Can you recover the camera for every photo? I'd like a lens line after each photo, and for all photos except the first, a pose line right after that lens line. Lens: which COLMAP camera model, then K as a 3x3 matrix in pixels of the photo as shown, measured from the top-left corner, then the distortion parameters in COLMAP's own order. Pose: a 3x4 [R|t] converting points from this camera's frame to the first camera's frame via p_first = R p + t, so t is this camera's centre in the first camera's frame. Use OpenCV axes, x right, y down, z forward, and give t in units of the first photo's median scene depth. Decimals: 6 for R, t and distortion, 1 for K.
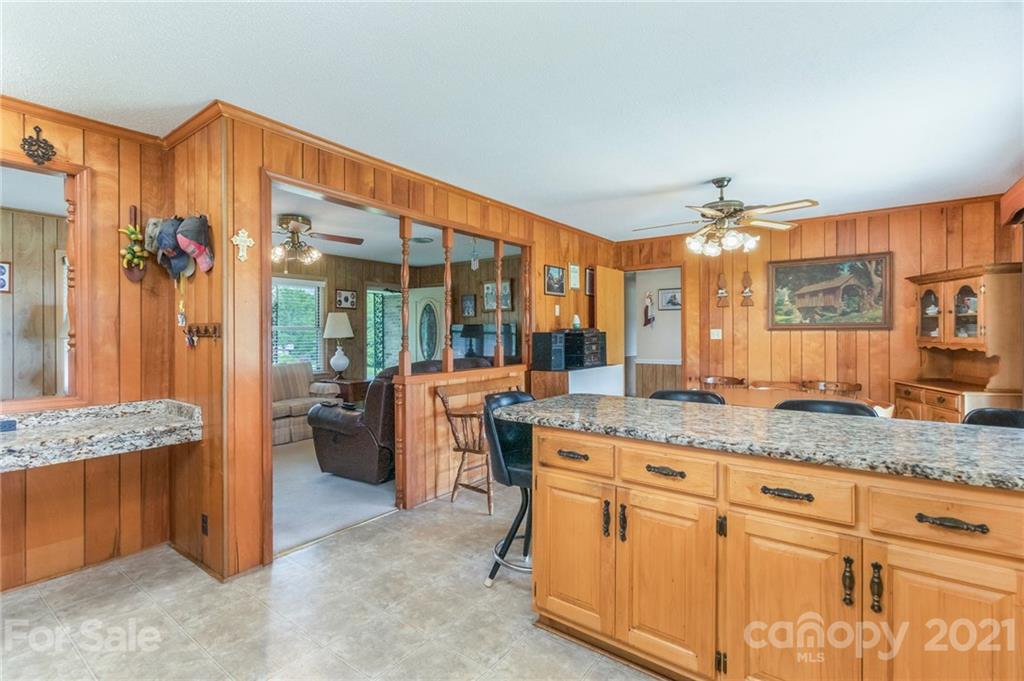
lens RADIAL K [[472.4, 0, 506.9], [0, 472.4, 335.3], [0, 0, 1]] dist [-0.000887, 0.000669]
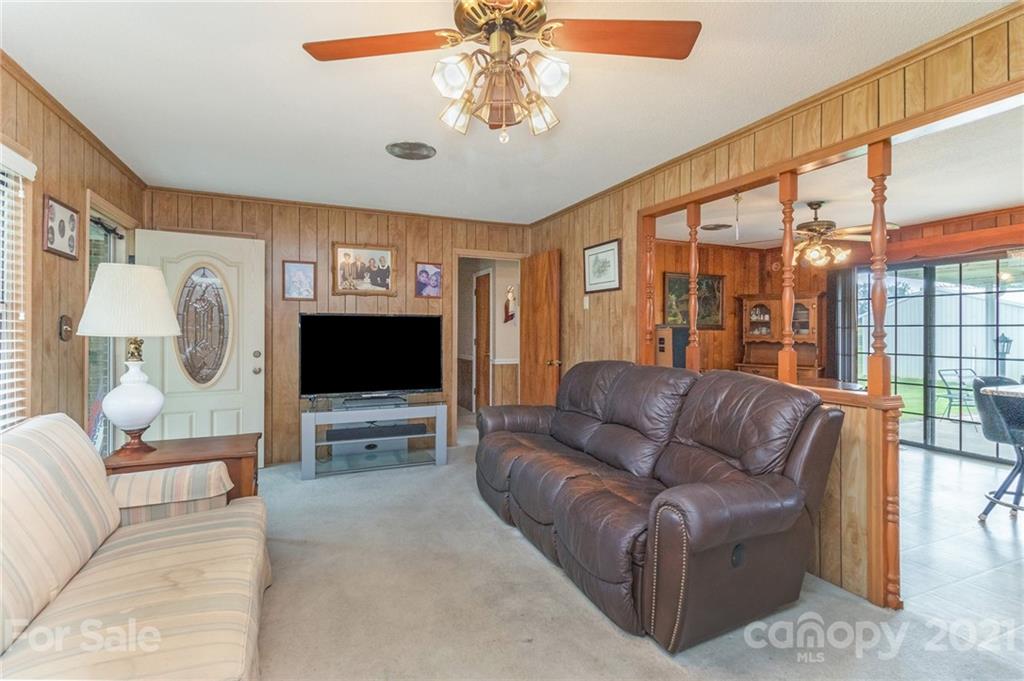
lens RADIAL K [[472.4, 0, 499.2], [0, 472.4, 332.4], [0, 0, 1]] dist [-0.000887, 0.000669]
pose [[0.512961, 0.005858, 0.858392, -0.693779], [-0.002869, 0.999983, -0.005110, 0.004525], [-0.858407, 0.000159, 0.512969, 0.773922]]
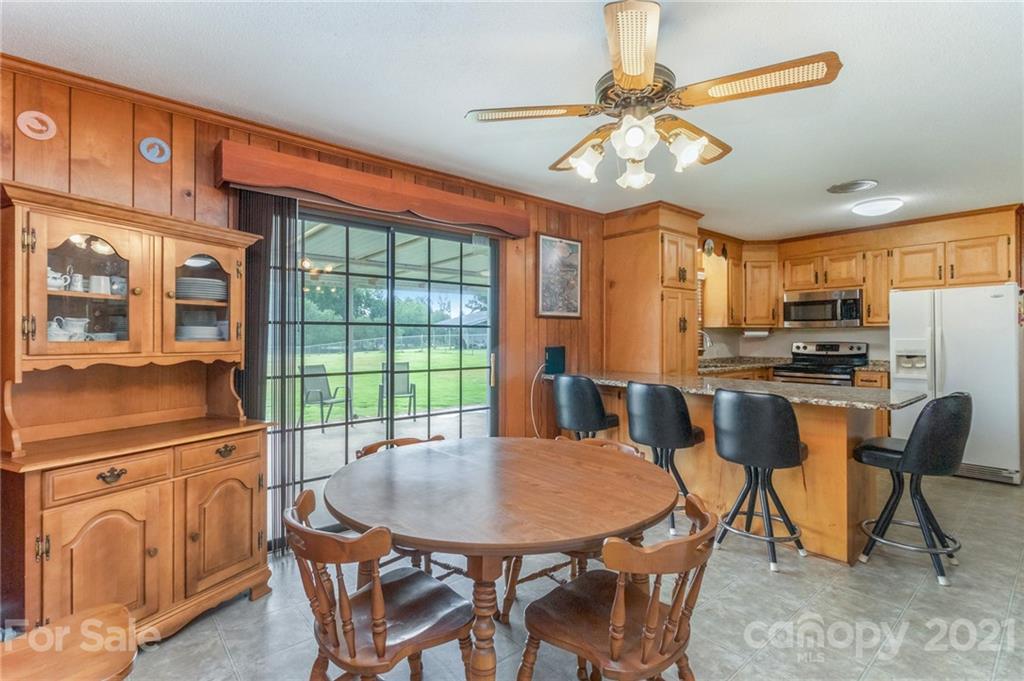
lens RADIAL K [[472.4, 0, 510.3], [0, 472.4, 337.6], [0, 0, 1]] dist [-0.000887, 0.000669]
pose [[-0.972370, 0.004173, 0.233409, 0.335117], [0.005795, 0.999964, 0.006263, -0.001535], [-0.233374, 0.007442, -0.972359, 1.102627]]
